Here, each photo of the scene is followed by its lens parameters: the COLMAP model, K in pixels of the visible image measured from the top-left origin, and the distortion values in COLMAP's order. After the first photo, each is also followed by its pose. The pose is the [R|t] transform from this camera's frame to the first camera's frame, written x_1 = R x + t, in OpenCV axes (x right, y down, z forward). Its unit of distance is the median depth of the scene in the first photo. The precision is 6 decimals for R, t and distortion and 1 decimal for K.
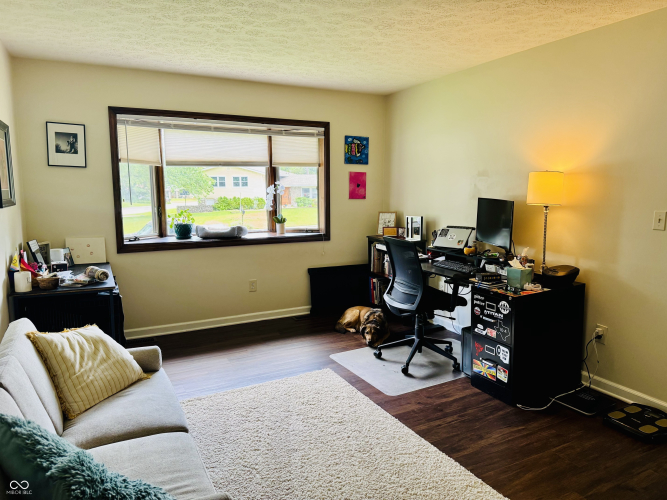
lens RADIAL K [[469.0, 0, 336.8], [0, 469.0, 254.2], [0, 0, 1]] dist [-0.006156, -0.006973]
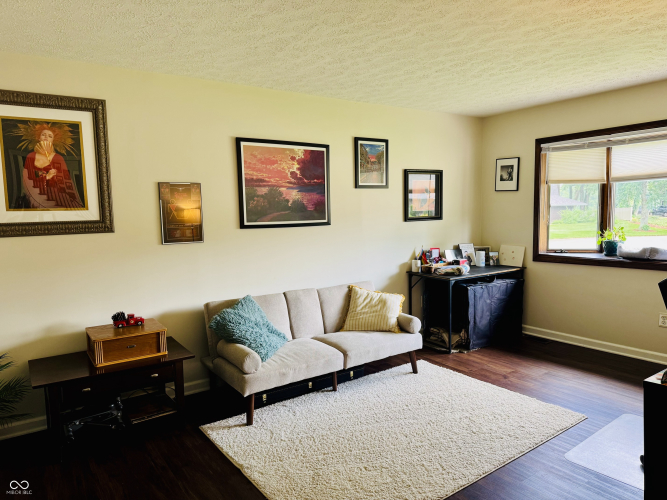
lens RADIAL K [[469.0, 0, 336.1], [0, 469.0, 248.1], [0, 0, 1]] dist [-0.006156, -0.006973]
pose [[0.110758, 0.073737, -0.991108, 0.690255], [-0.118538, 0.991105, 0.060490, -0.049968], [0.986753, 0.110784, 0.118514, 0.385807]]
